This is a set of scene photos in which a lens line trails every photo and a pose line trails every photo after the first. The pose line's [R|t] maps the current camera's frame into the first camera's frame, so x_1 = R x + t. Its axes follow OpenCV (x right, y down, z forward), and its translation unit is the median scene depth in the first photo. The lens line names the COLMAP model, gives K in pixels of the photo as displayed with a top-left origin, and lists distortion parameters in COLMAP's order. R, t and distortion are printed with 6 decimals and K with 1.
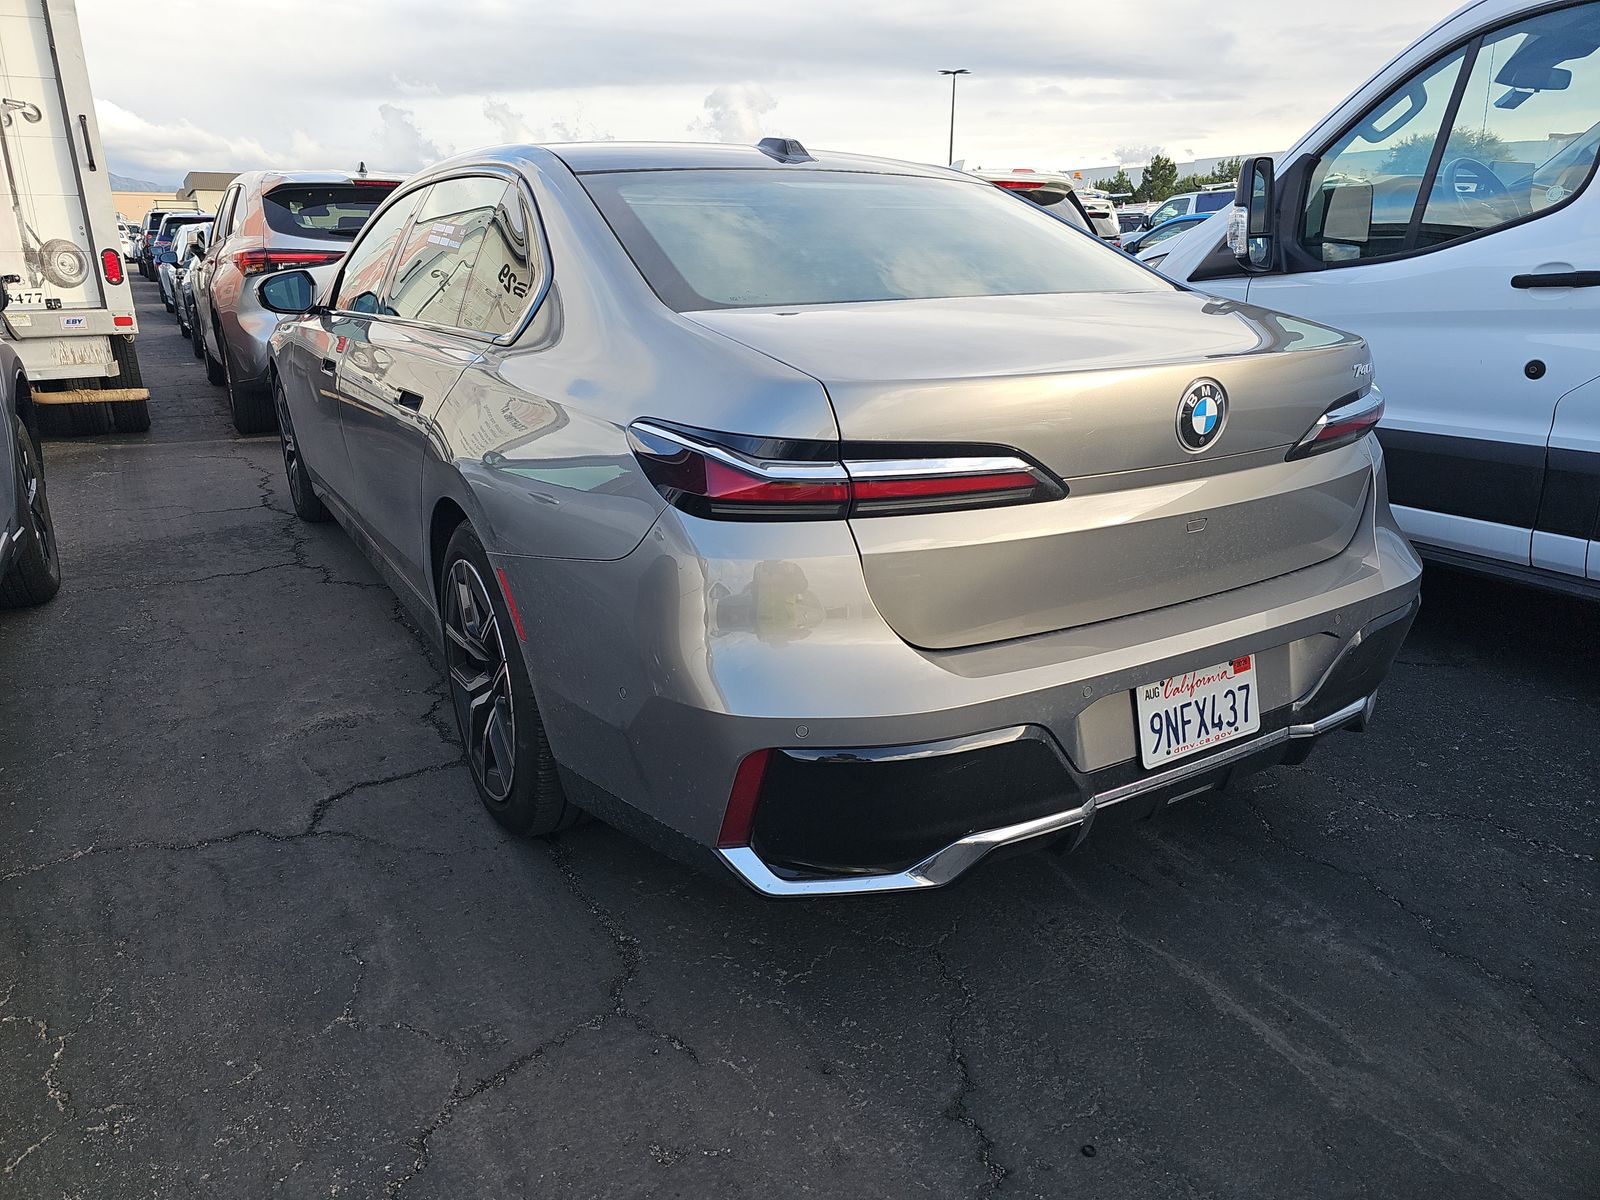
lens RADIAL K [[1042.9, 0, 769.0], [0, 1042.9, 579.7], [0, 0, 1]] dist [0.038886, -0.032784]
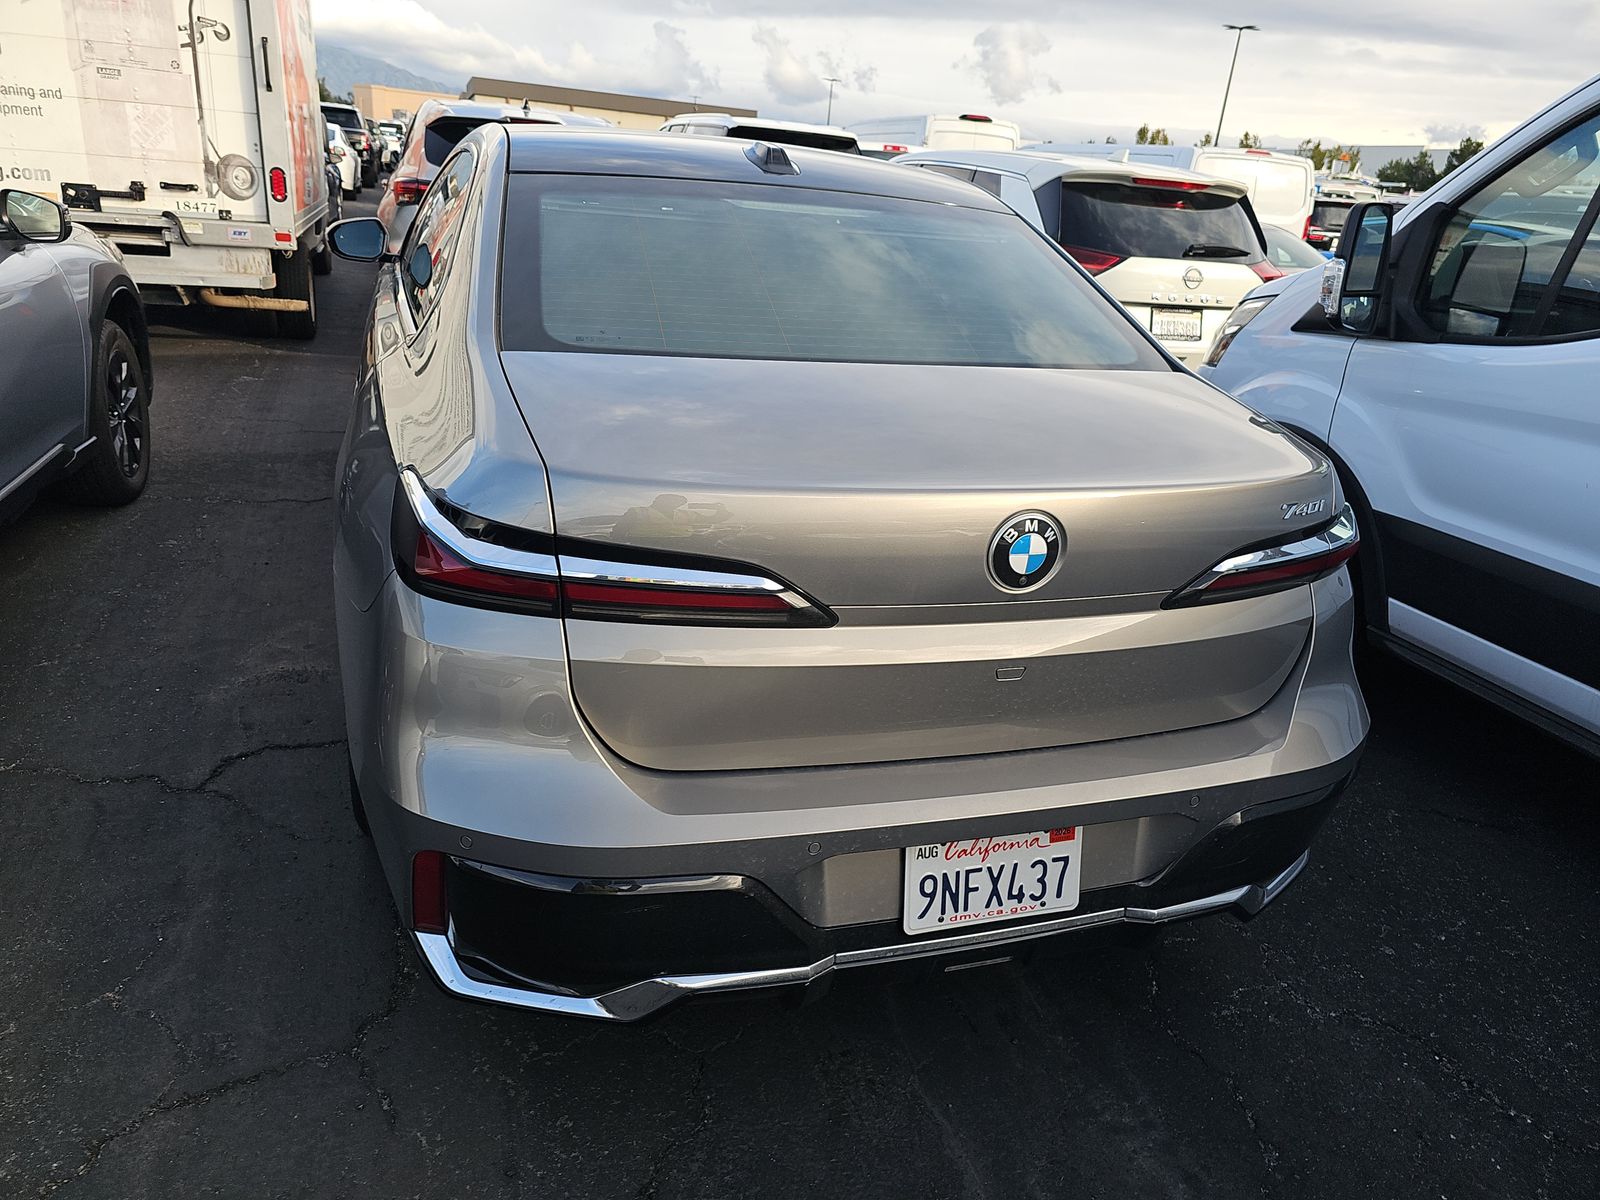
lens RADIAL K [[1042.9, 0, 767.4], [0, 1042.9, 582.5], [0, 0, 1]] dist [0.038886, -0.032784]
pose [[0.971815, 0.158145, -0.174831, 0.323754], [-0.148673, 0.986675, 0.066094, -0.141427], [0.182954, -0.038239, 0.982378, 0.108741]]
